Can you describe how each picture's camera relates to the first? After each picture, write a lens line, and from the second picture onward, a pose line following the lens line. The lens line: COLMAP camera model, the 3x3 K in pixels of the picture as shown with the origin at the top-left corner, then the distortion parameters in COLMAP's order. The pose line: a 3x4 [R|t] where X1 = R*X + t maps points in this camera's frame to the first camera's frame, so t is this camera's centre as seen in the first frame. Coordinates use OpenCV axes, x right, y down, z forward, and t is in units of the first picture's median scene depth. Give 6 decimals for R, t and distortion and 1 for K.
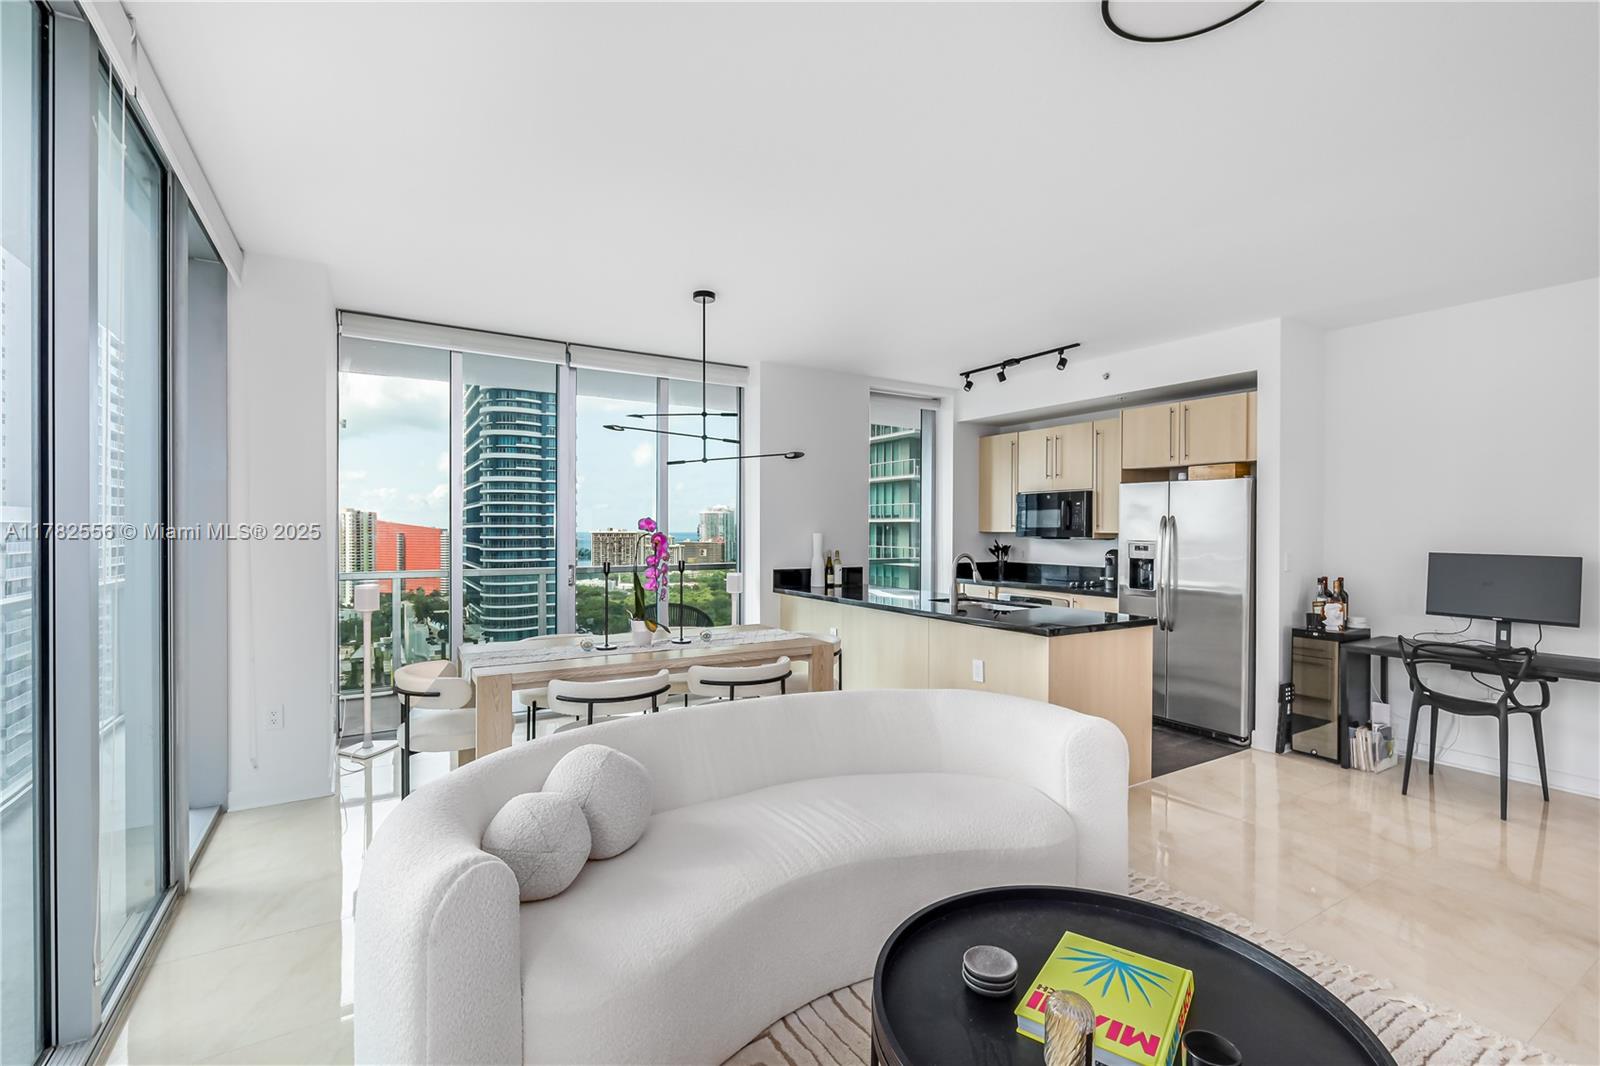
lens RADIAL K [[706.8, 0, 804.6], [0, 706.8, 527.8], [0, 0, 1]] dist [0.000404, -0.001133]
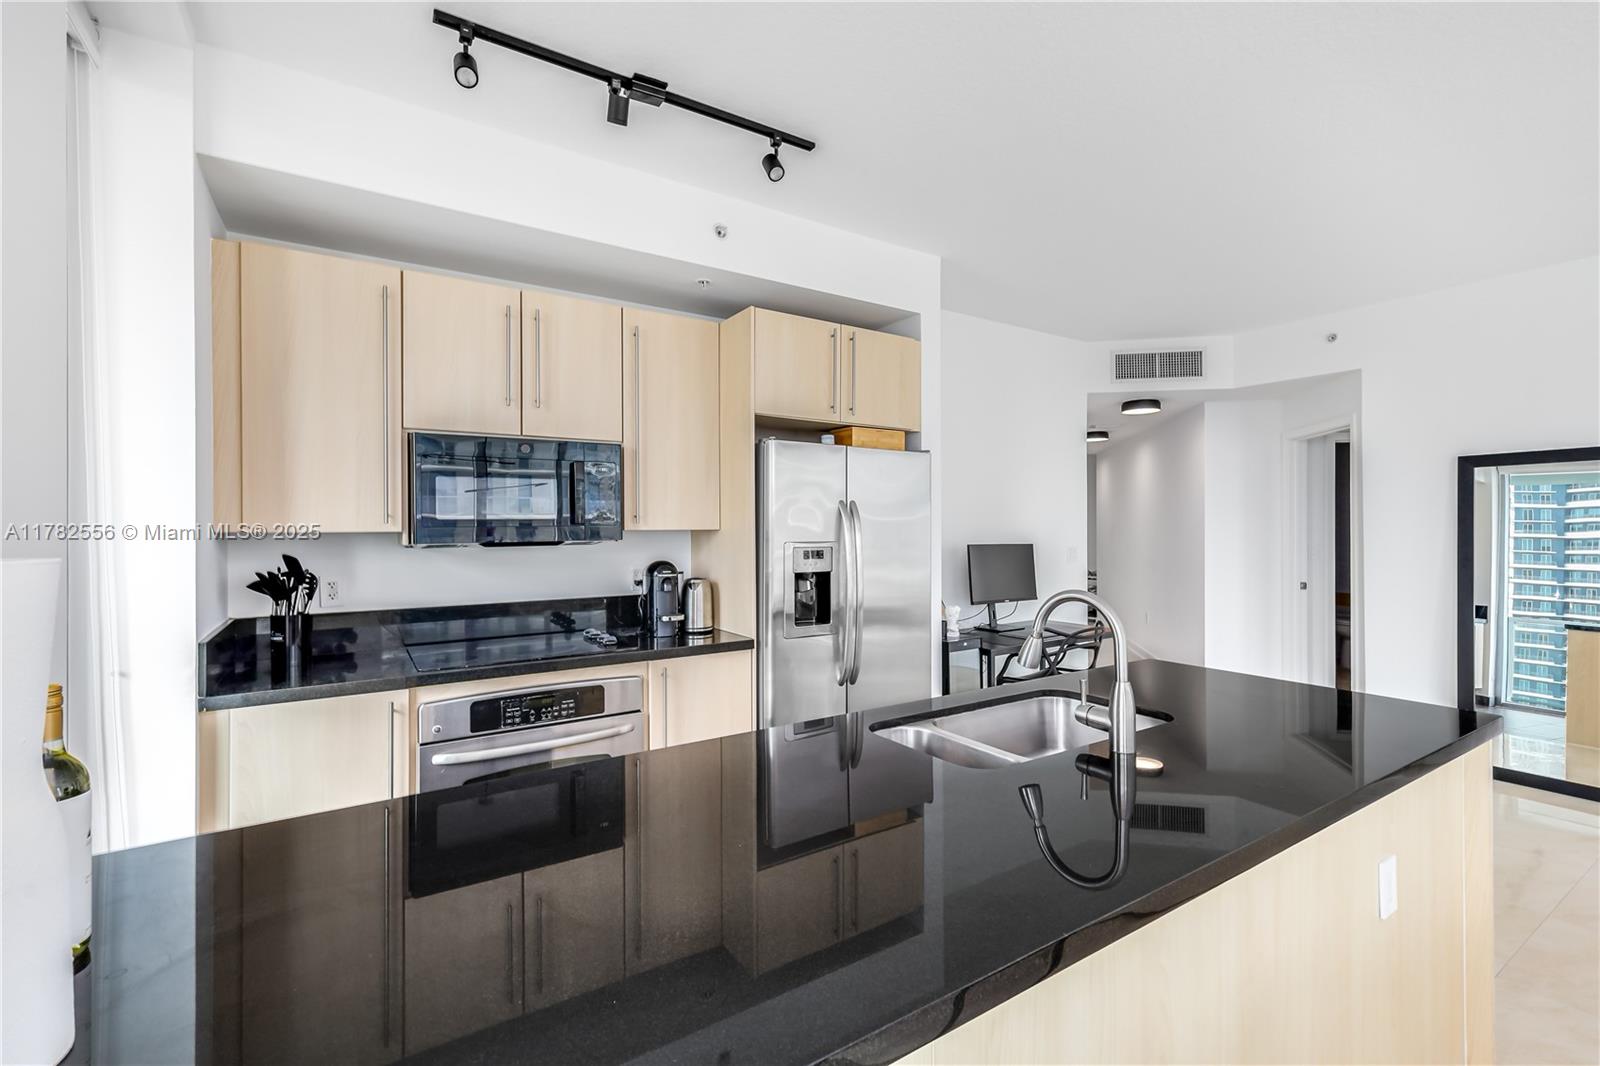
lens RADIAL K [[706.8, 0, 805.4], [0, 706.8, 529.0], [0, 0, 1]] dist [0.000404, -0.001133]
pose [[-0.031433, -0.005679, 0.999490, -0.111094], [0.004912, 0.999971, 0.005836, 0.004363], [-0.999494, 0.005093, -0.031404, 1.071127]]
